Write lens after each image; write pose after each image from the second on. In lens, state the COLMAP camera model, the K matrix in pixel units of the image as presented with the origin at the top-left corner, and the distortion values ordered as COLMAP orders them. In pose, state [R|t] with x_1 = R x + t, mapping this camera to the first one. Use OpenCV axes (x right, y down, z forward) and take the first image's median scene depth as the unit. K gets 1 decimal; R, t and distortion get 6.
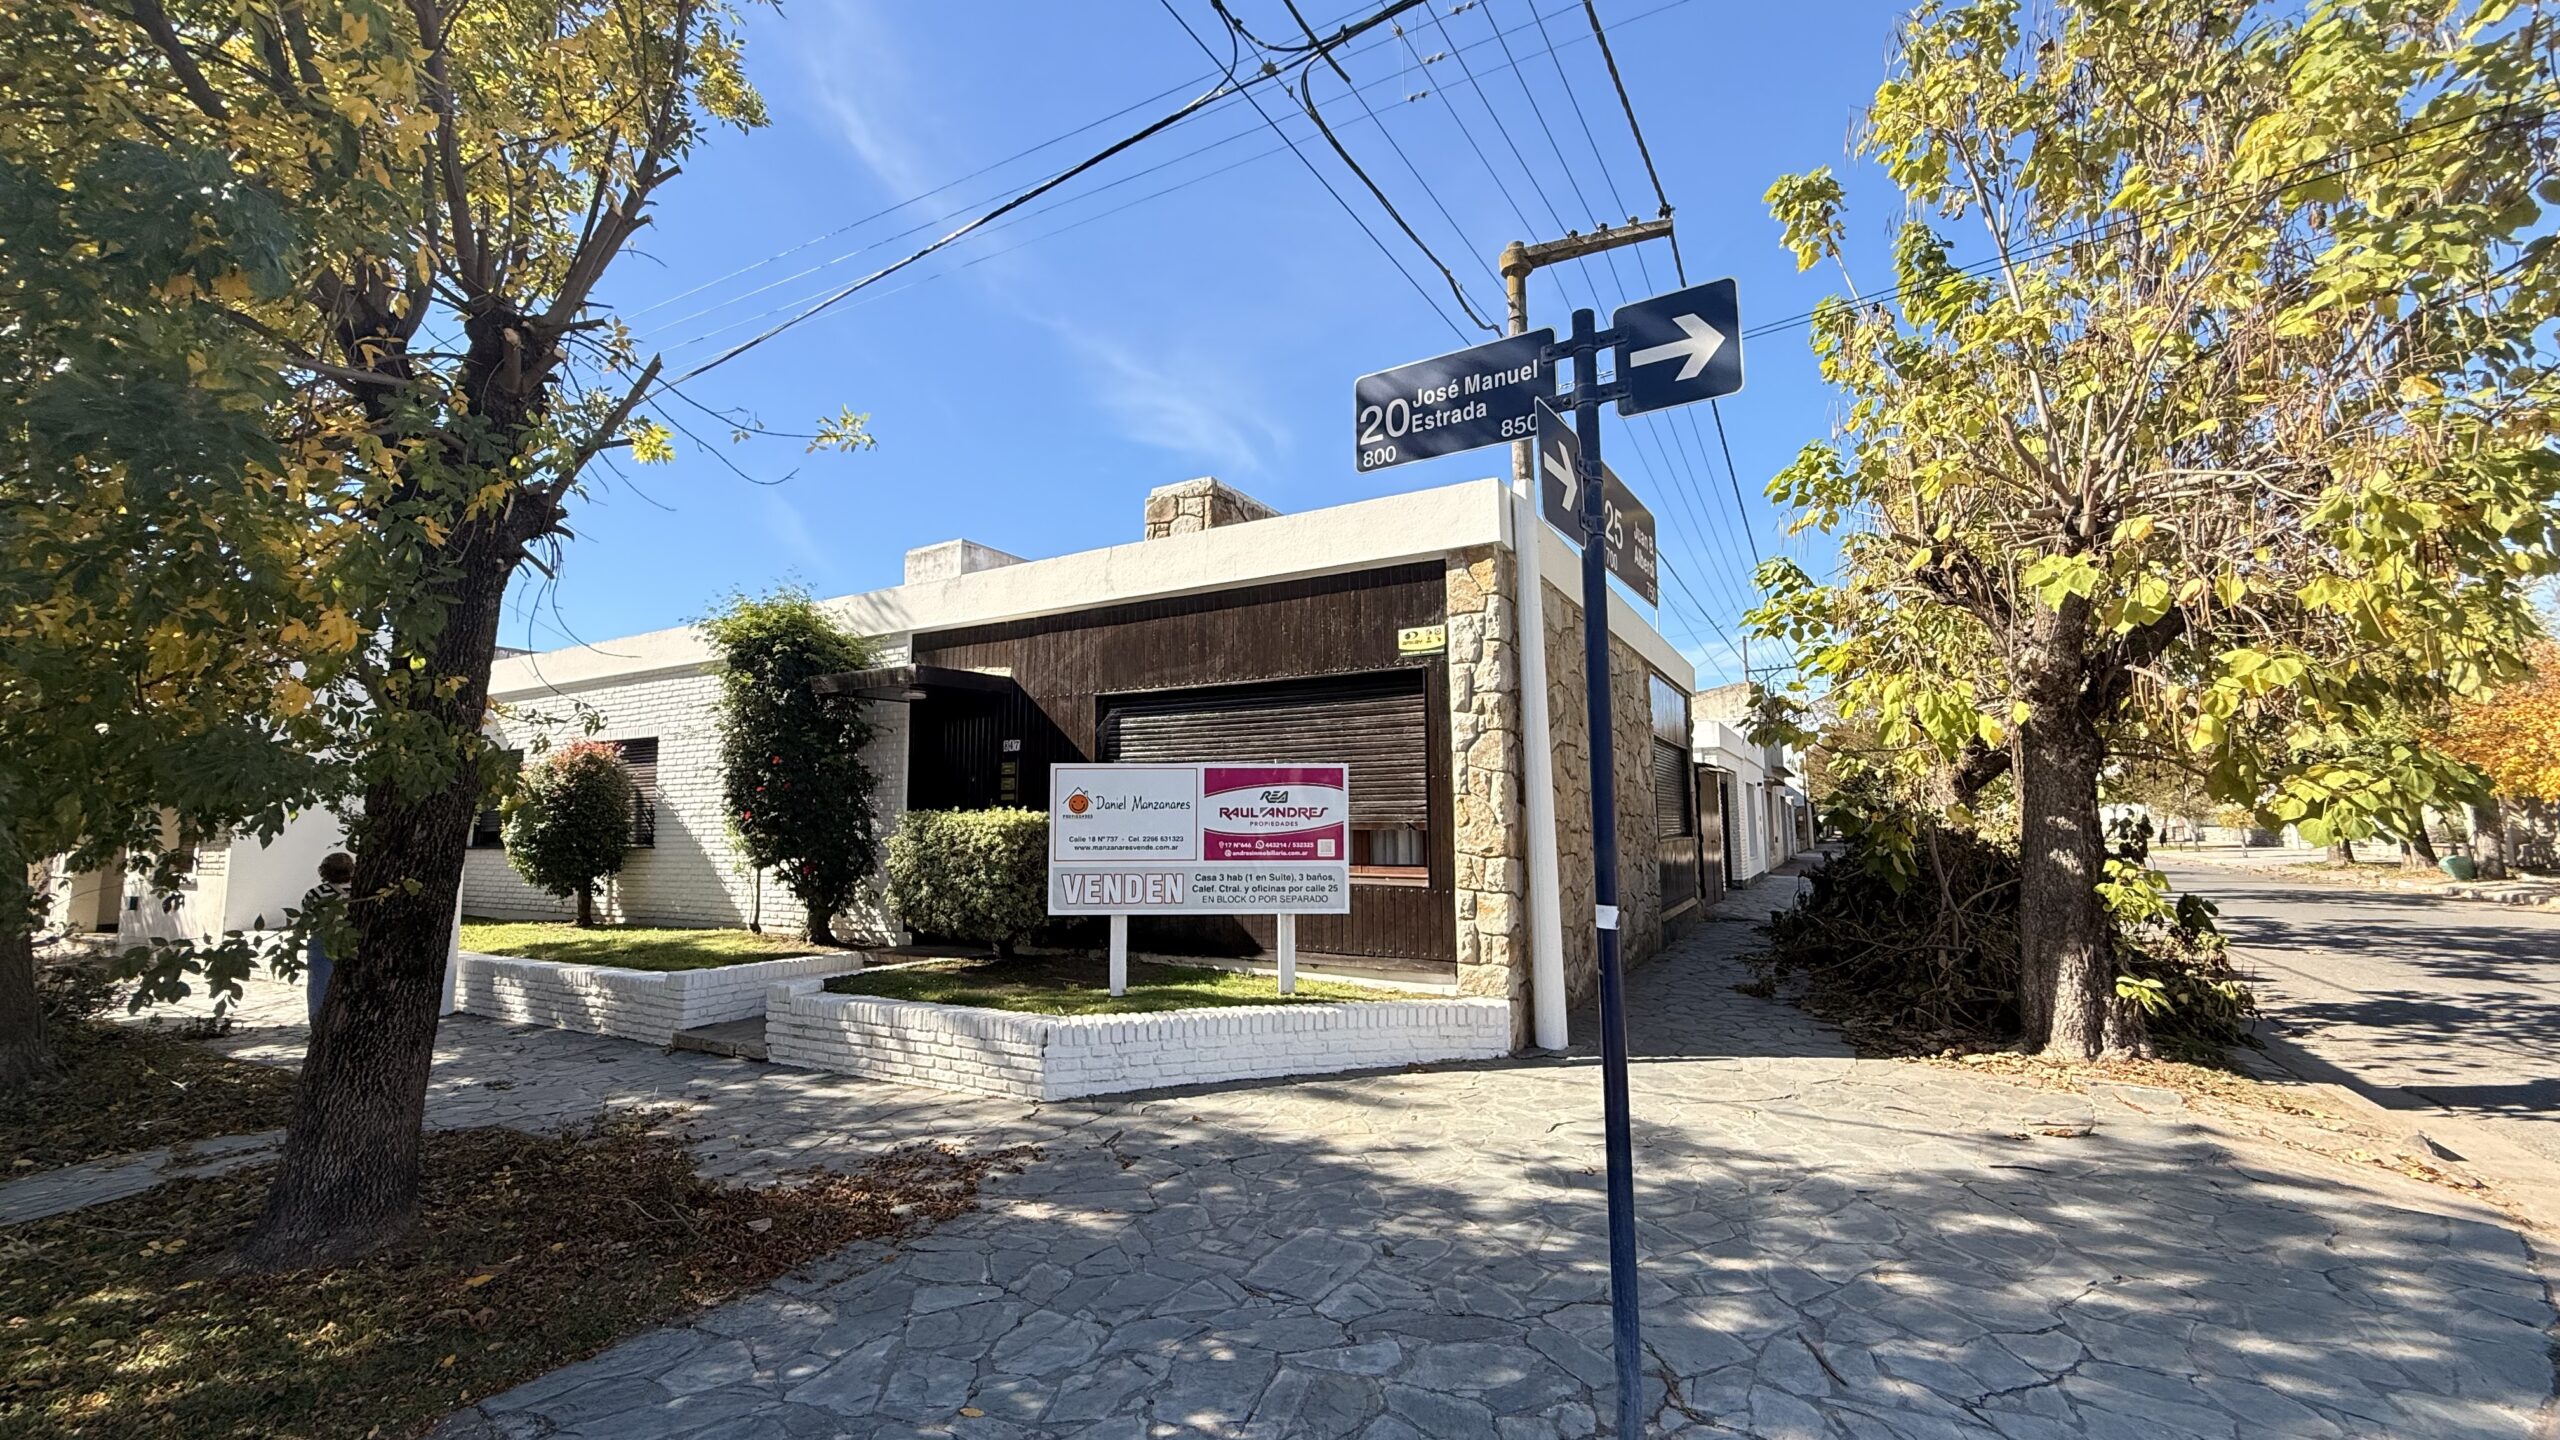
lens RADIAL K [[1018.4, 0, 1278.2], [0, 1018.4, 716.1], [0, 0, 1]] dist [-0.000731, 0.000186]
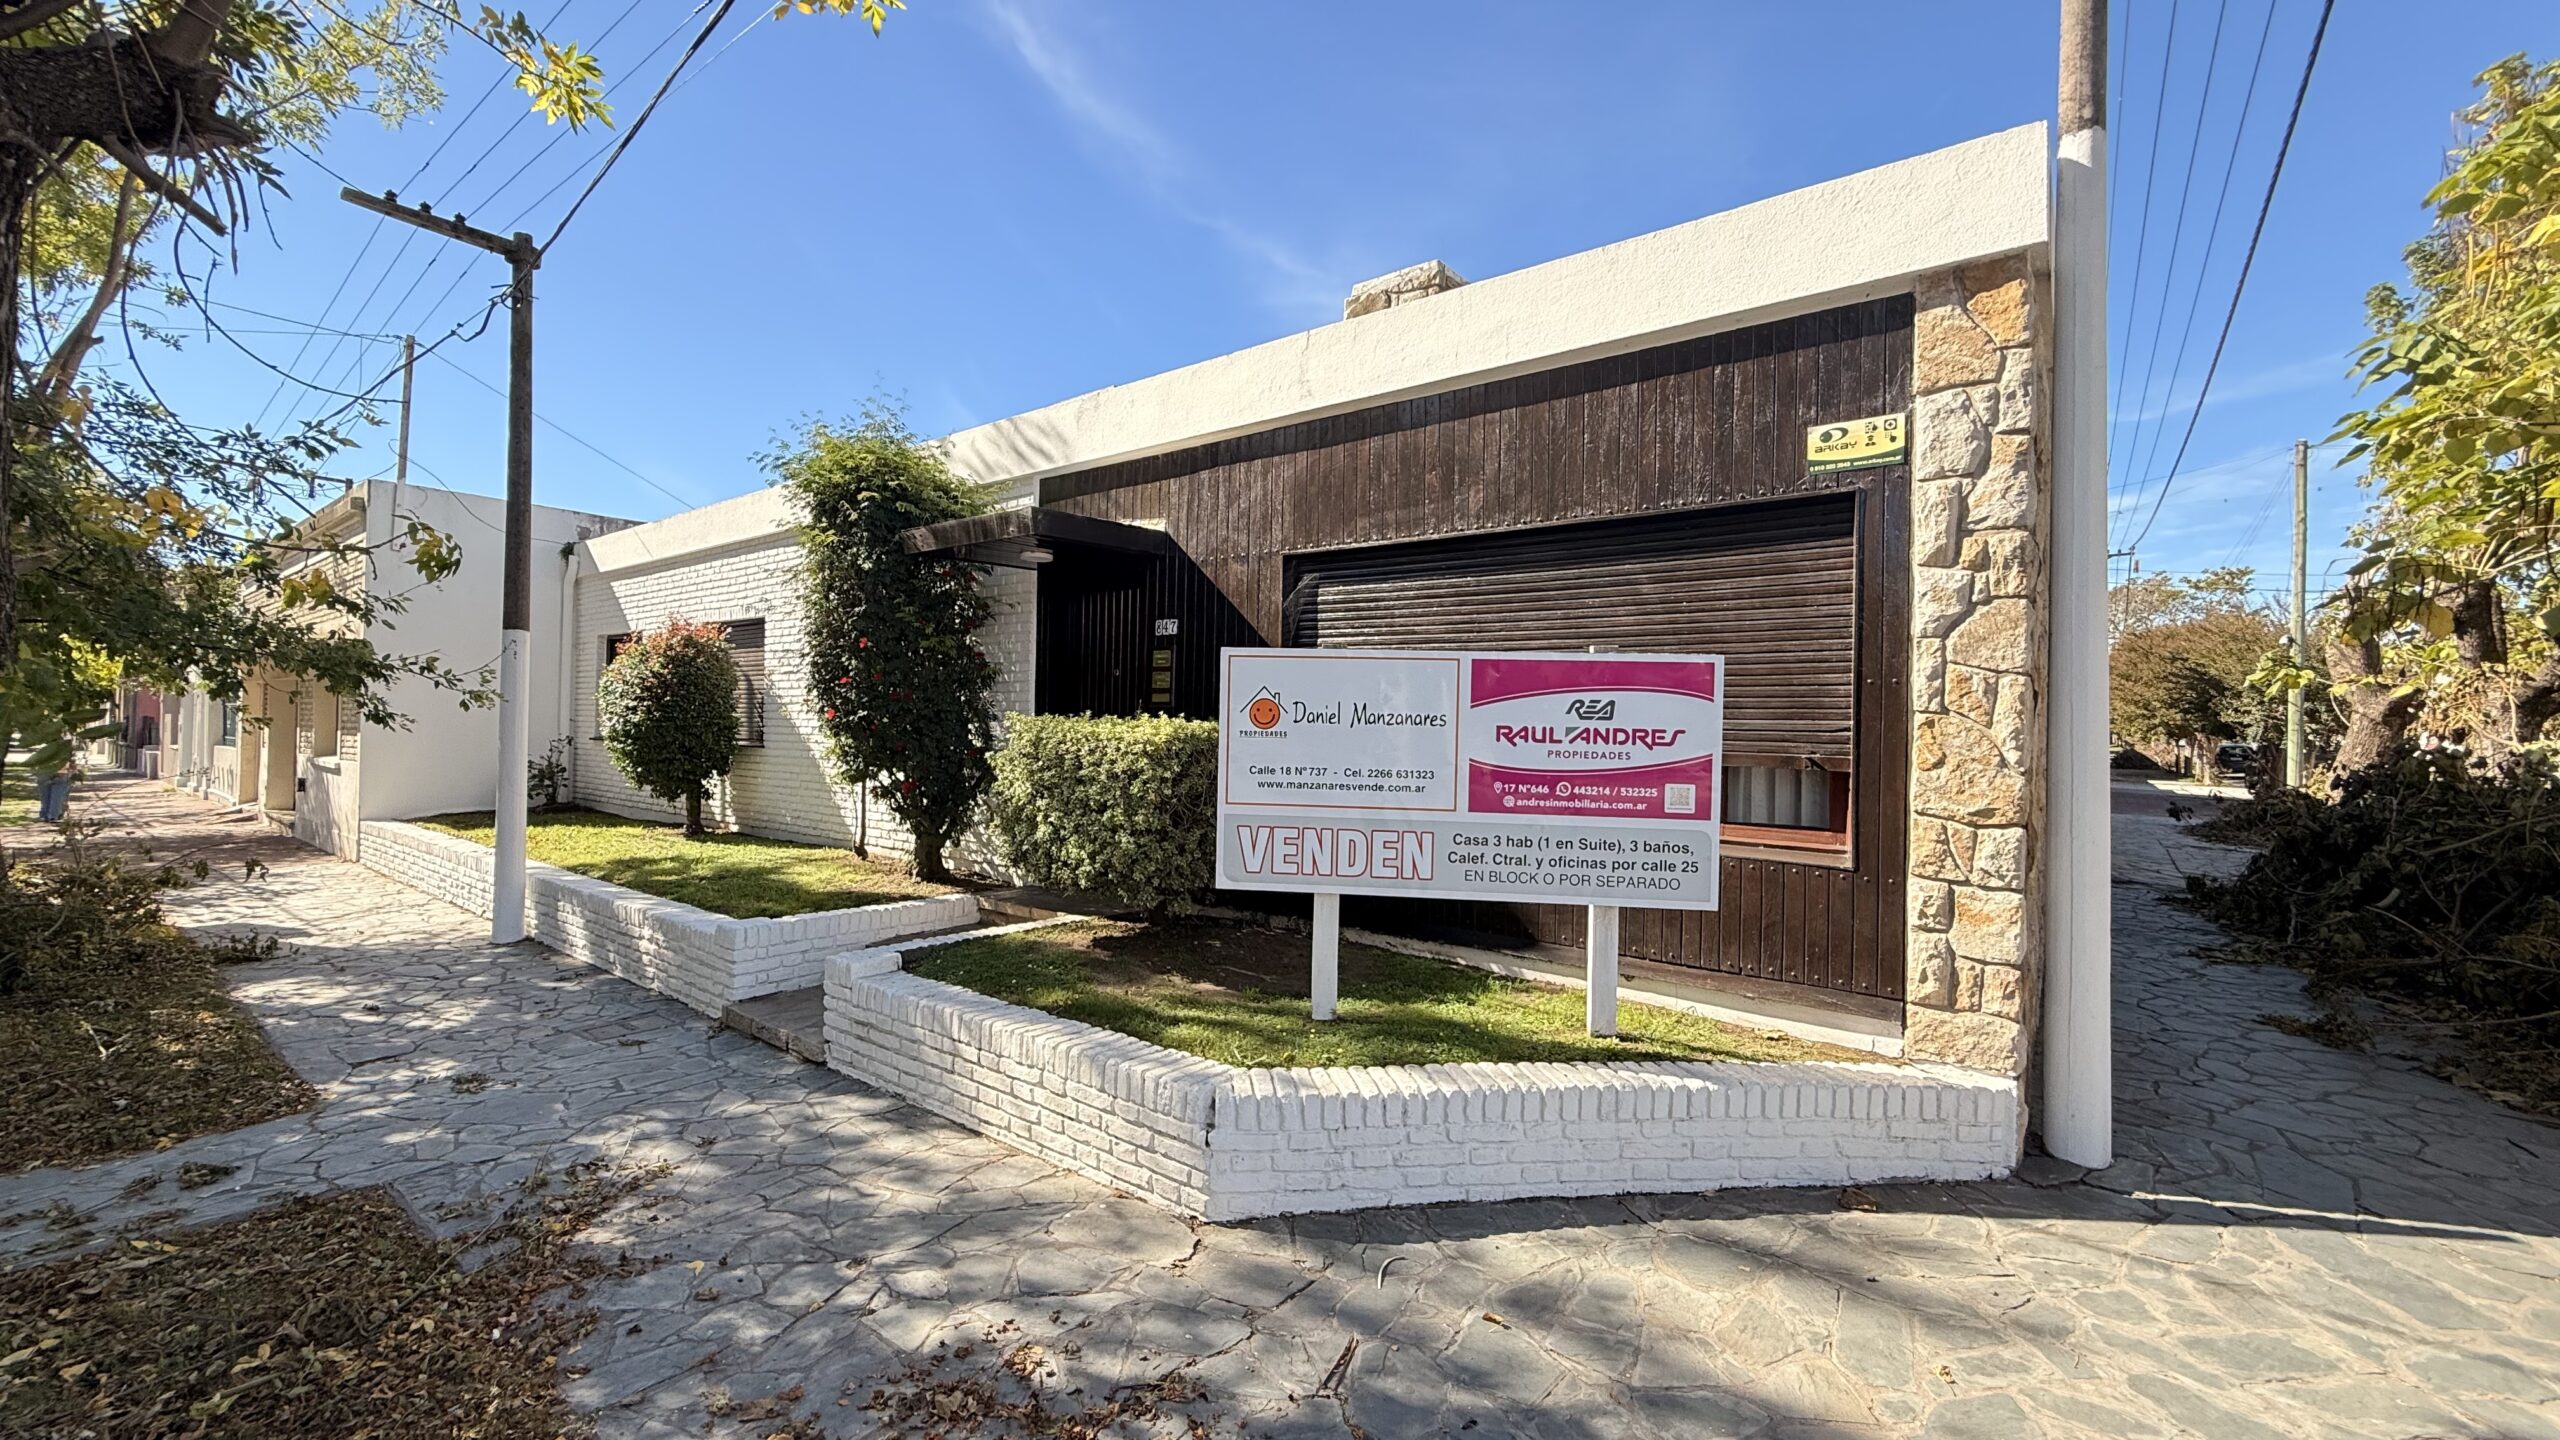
lens RADIAL K [[1018.4, 0, 1275.7], [0, 1018.4, 717.5], [0, 0, 1]] dist [-0.000731, 0.000186]
pose [[0.987058, 0.025113, -0.158387, -0.089072], [-0.009441, 0.995050, 0.098931, 0.026671], [0.160087, -0.096155, 0.982408, 0.383337]]
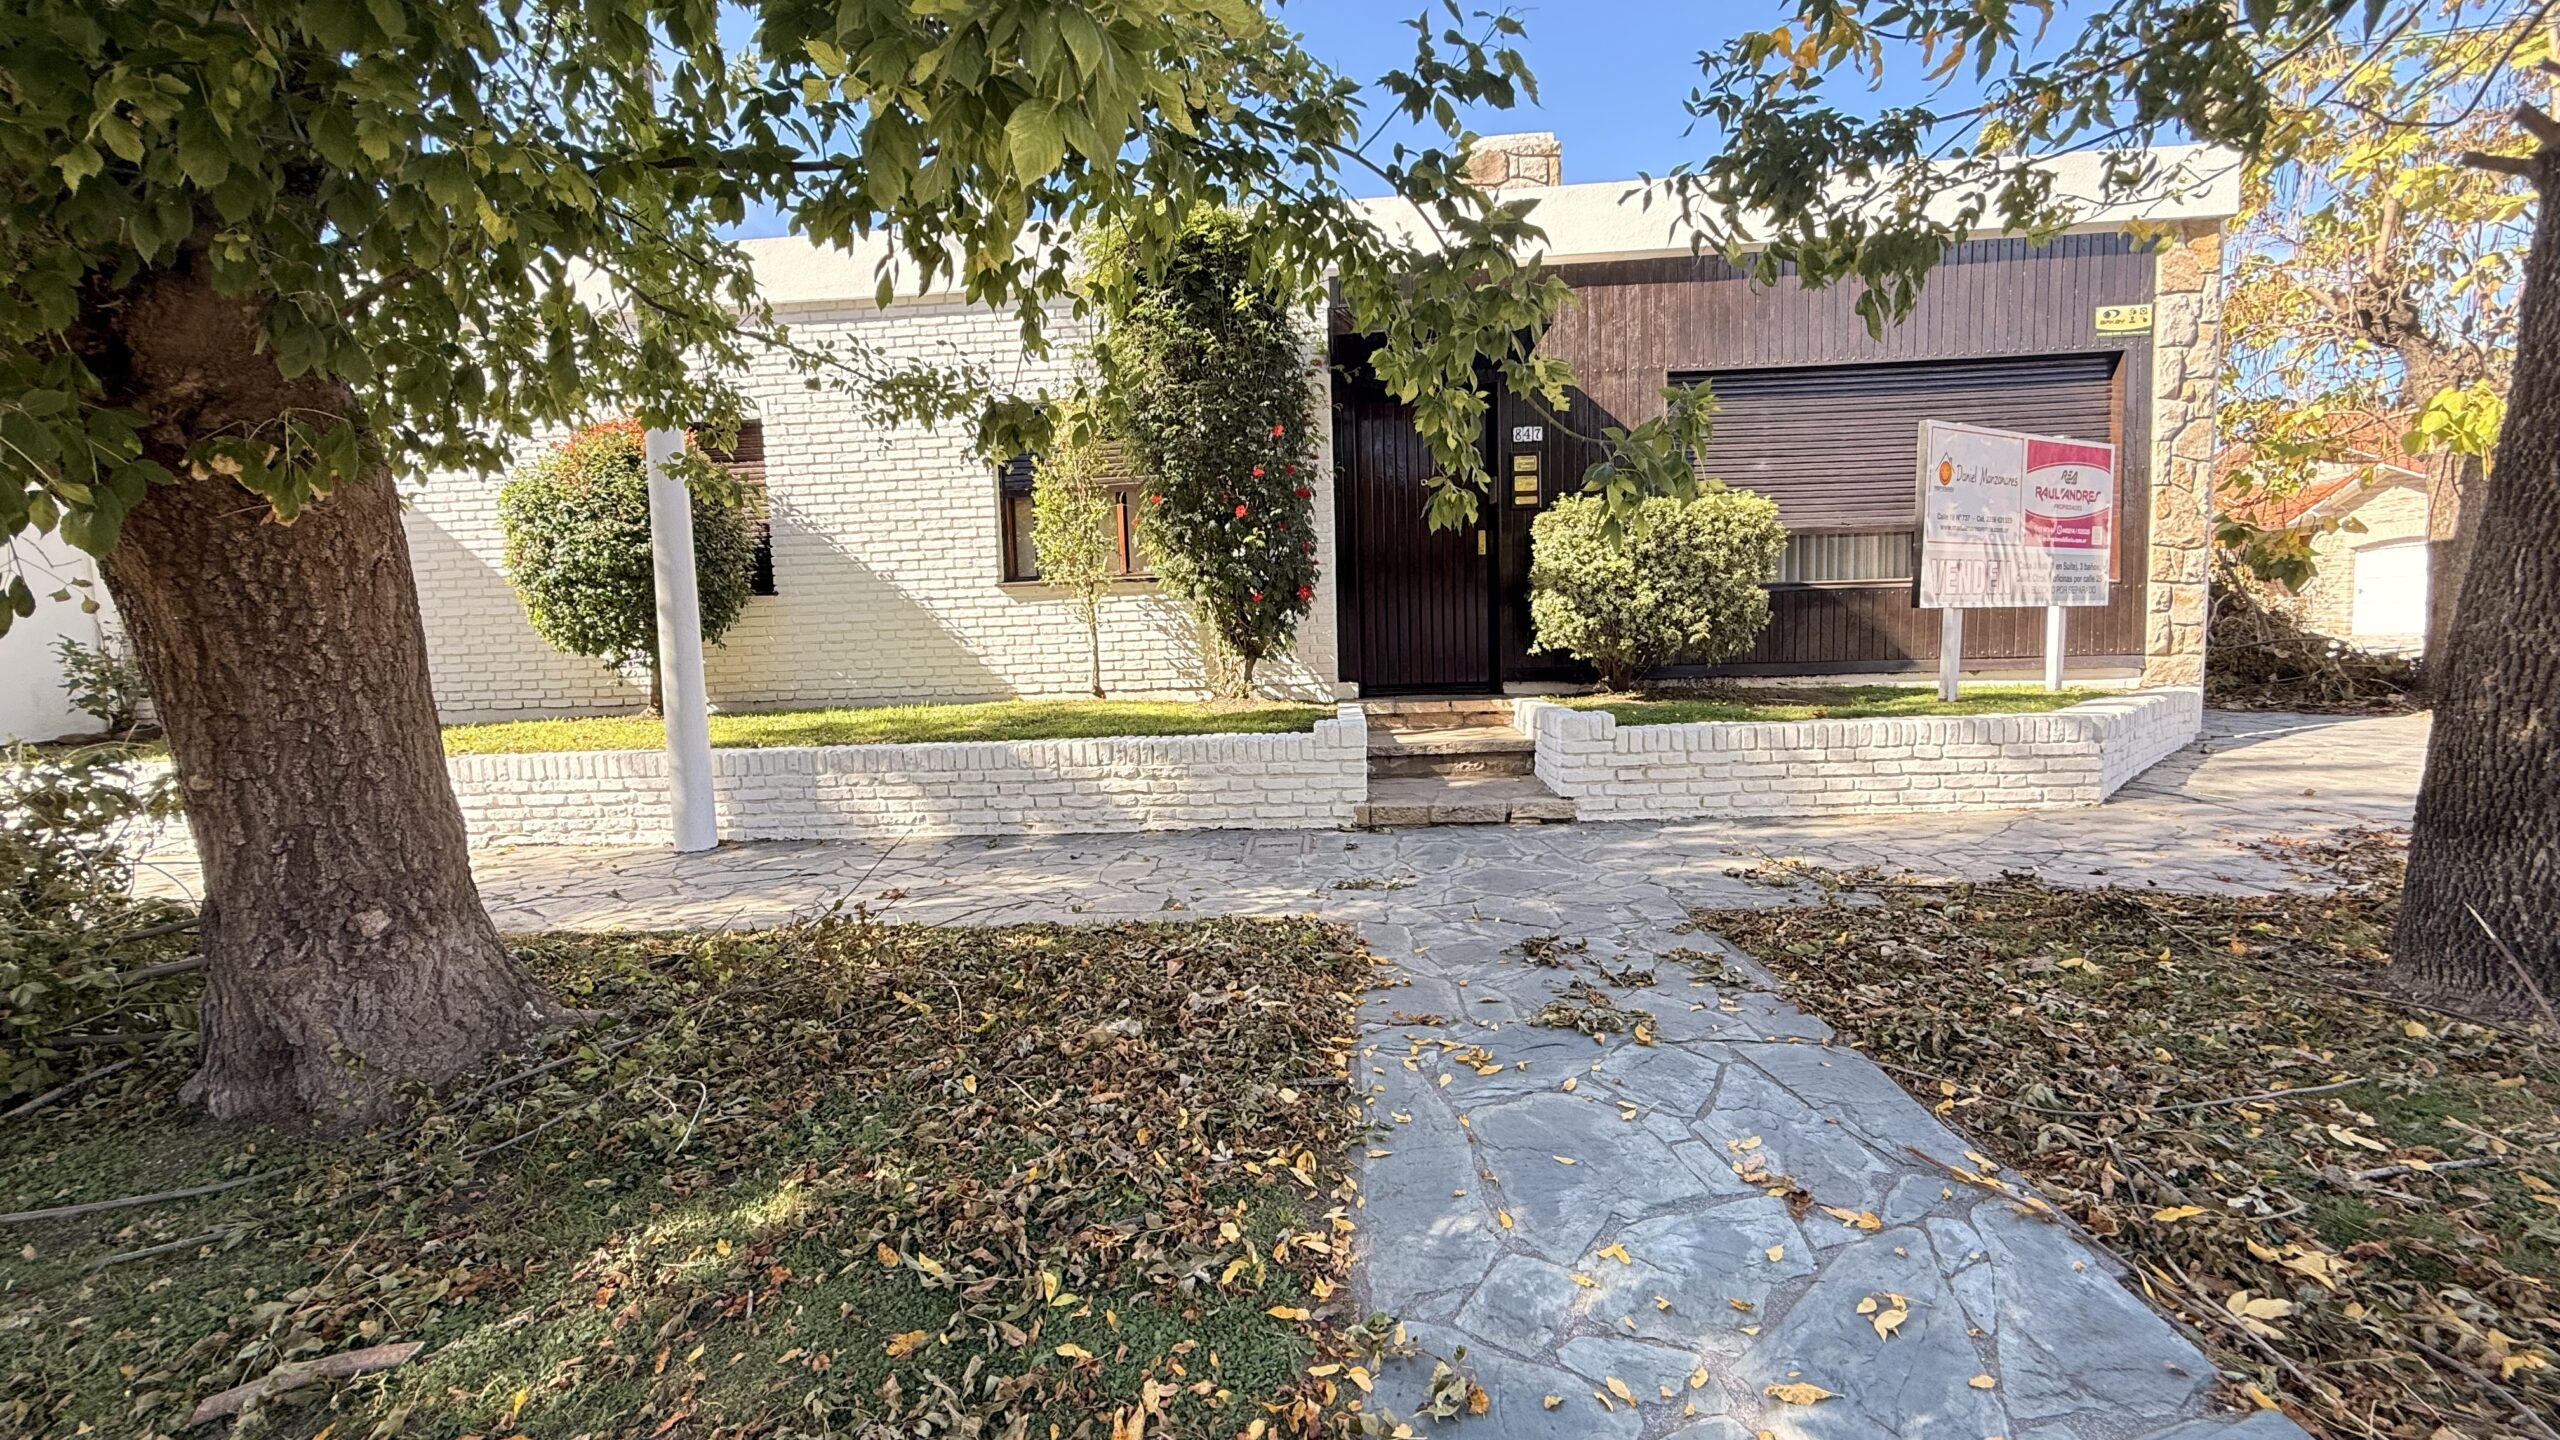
lens RADIAL K [[1018.4, 0, 1281.2], [0, 1018.4, 720.7], [0, 0, 1]] dist [-0.000731, 0.000186]
pose [[0.900750, -0.053858, 0.430986, -1.011238], [-0.022858, 0.985029, 0.170865, 0.150631], [-0.433737, -0.163758, 0.886034, 0.462660]]
